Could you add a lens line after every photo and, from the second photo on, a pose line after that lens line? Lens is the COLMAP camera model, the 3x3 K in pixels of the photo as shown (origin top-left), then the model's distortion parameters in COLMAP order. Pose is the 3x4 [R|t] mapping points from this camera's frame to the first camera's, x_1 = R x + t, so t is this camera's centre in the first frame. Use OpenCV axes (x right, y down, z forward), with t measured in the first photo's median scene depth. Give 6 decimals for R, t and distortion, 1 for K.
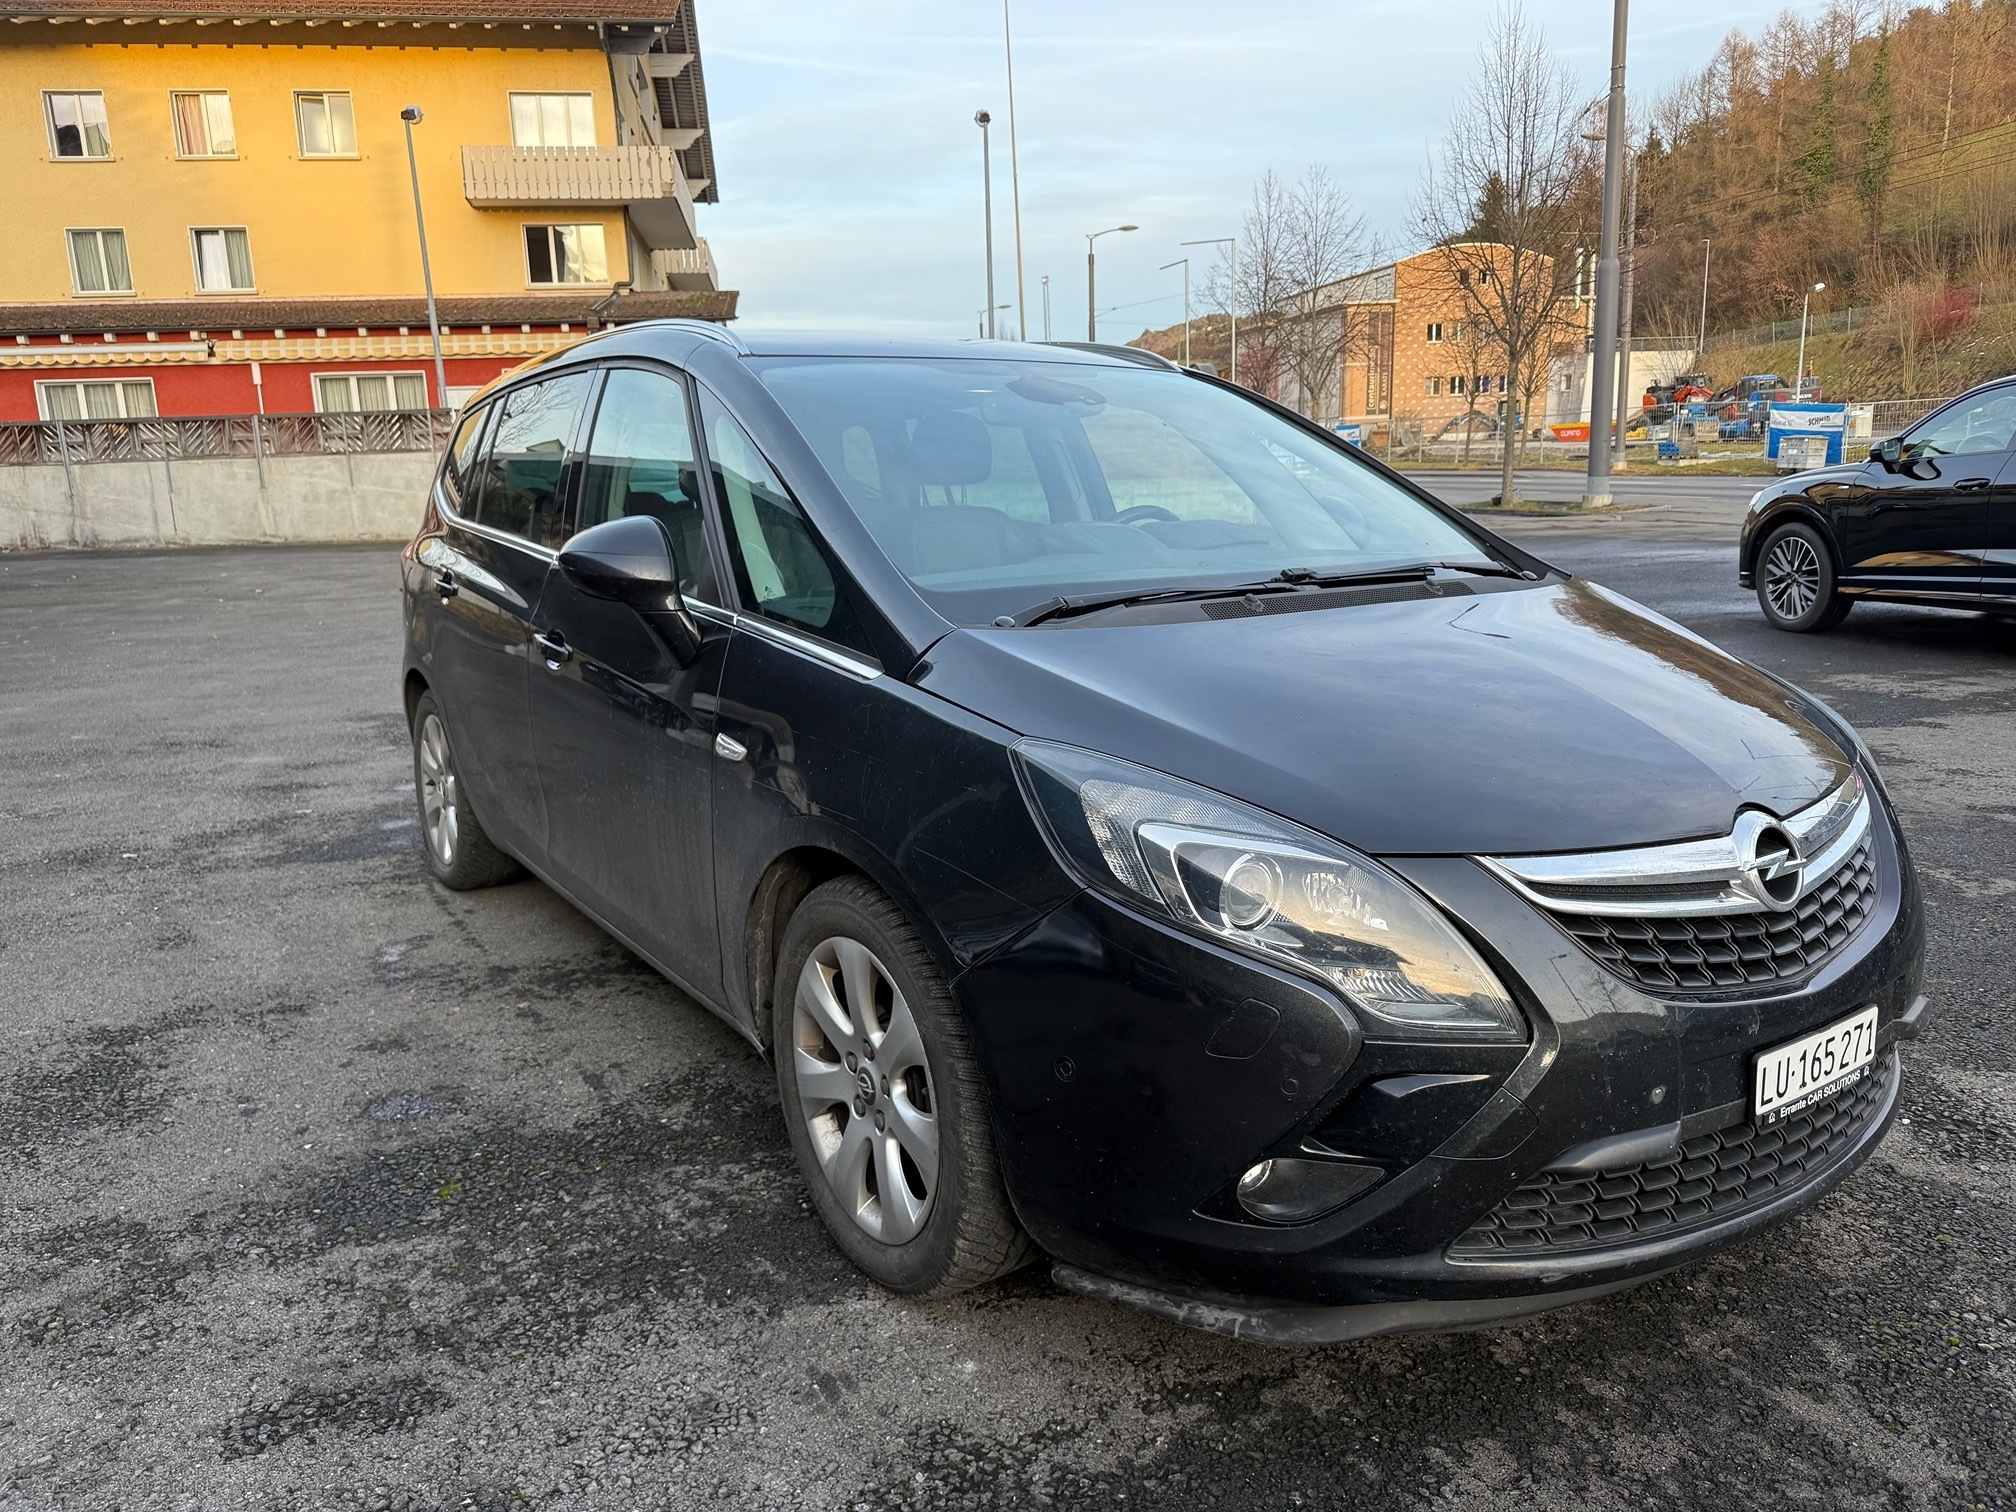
lens RADIAL K [[1460.5, 0, 1004.0], [0, 1460.5, 766.1], [0, 0, 1]] dist [0.009946, -0.030180]
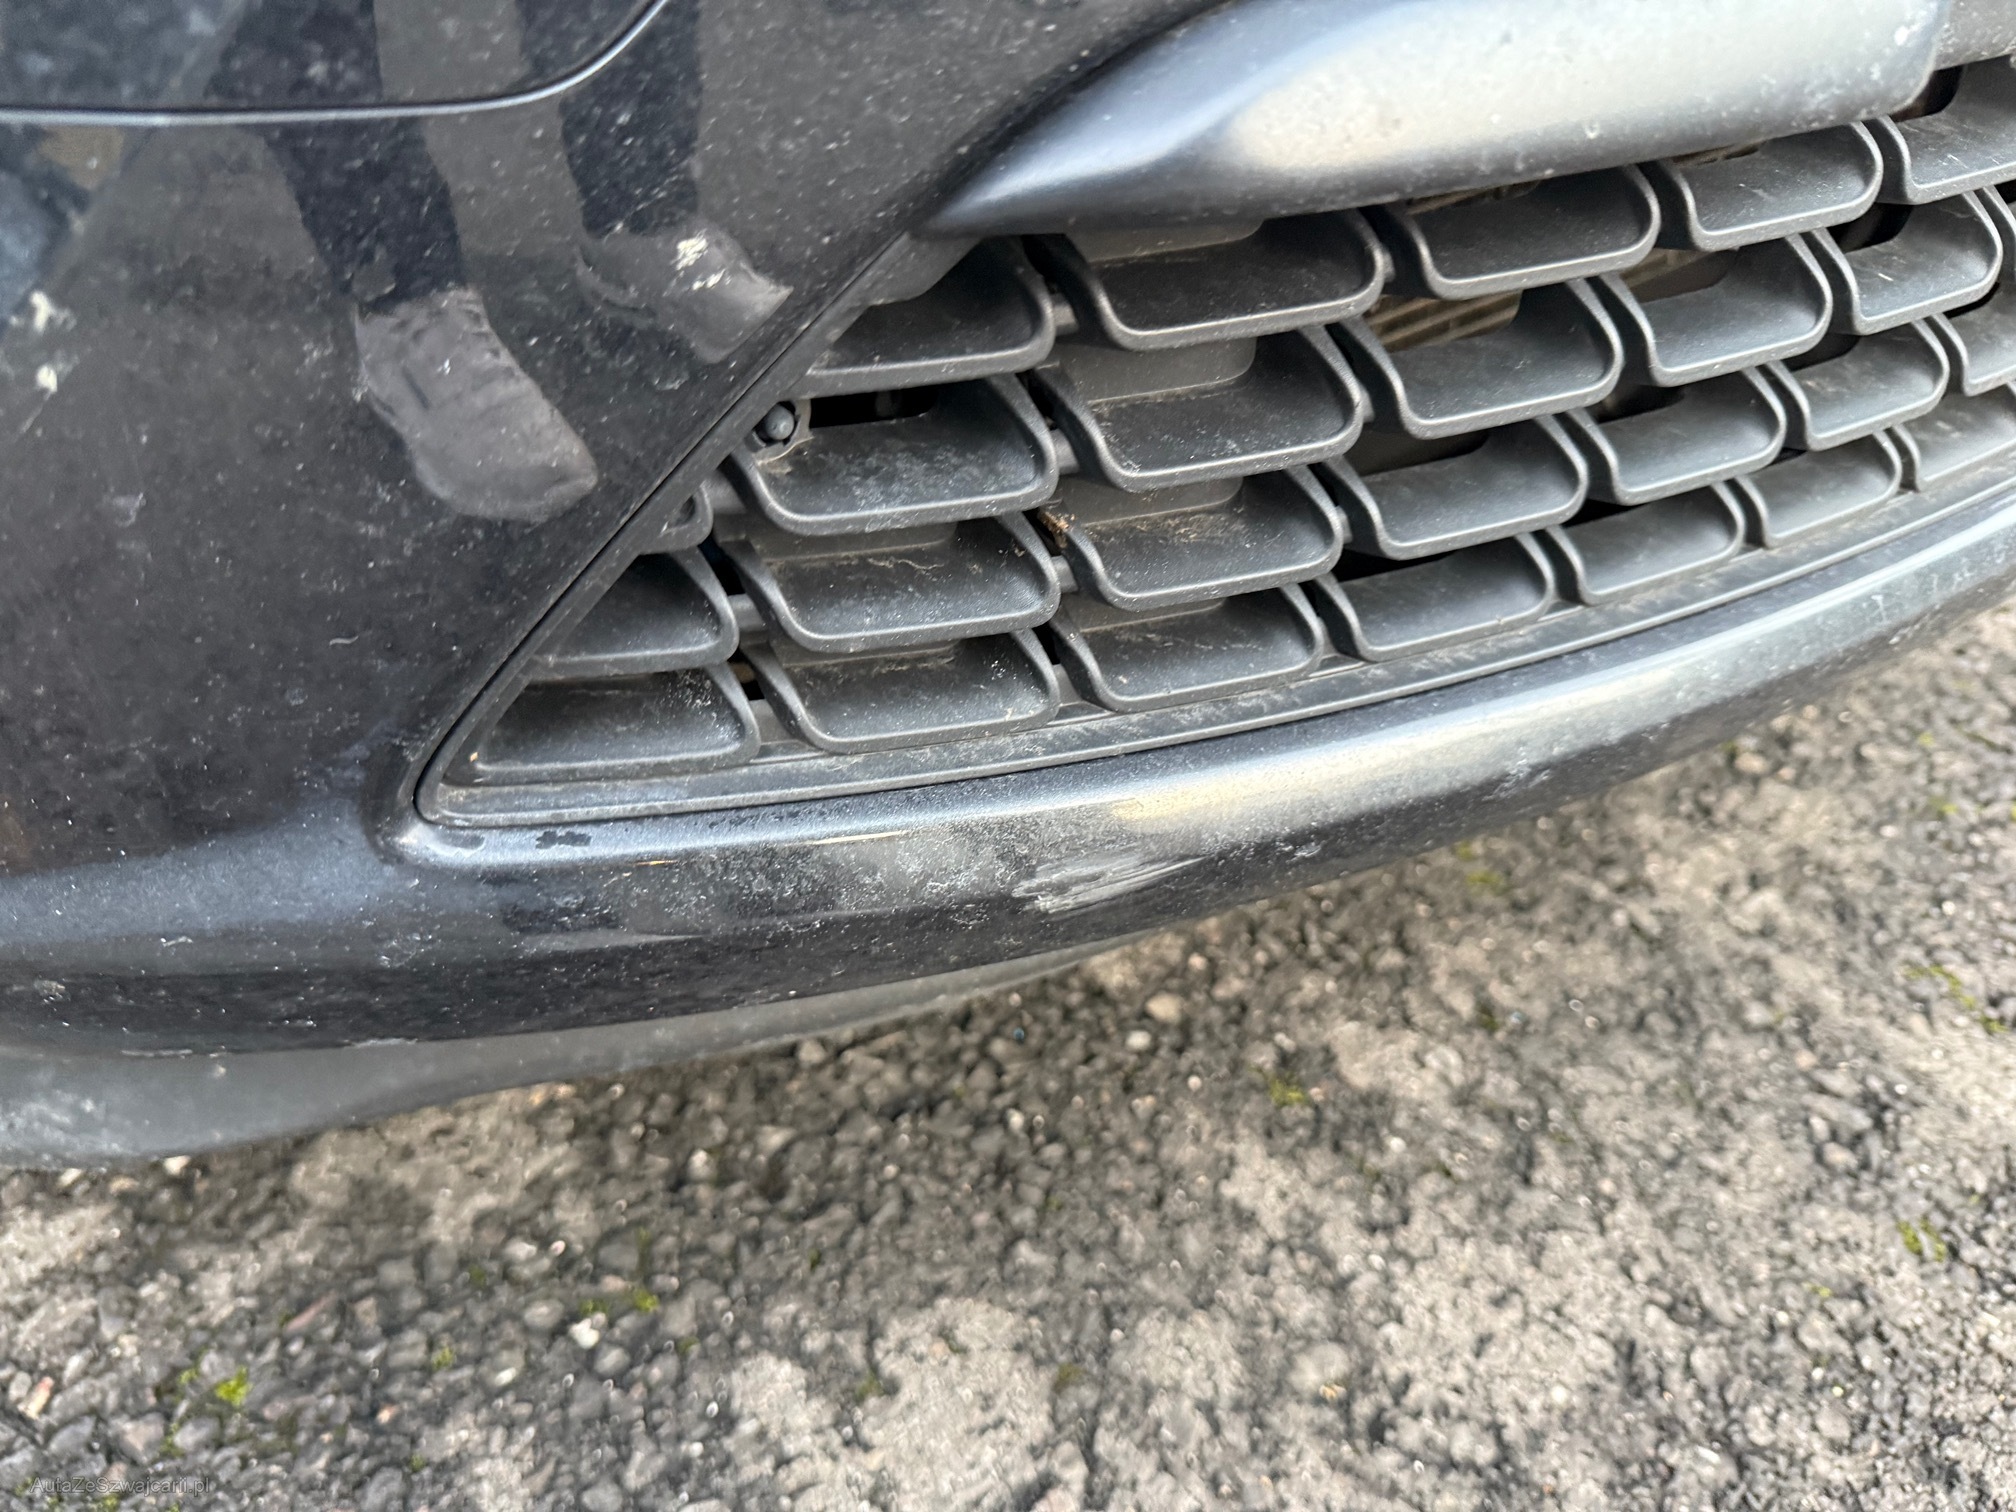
lens RADIAL K [[1460.5, 0, 1014.6], [0, 1460.5, 754.3], [0, 0, 1]] dist [0.009946, -0.030180]
pose [[0.996447, -0.062938, 0.055961, 0.314696], [0.034052, 0.908823, 0.415790, 0.229847], [-0.077028, -0.412407, 0.907737, 0.744783]]
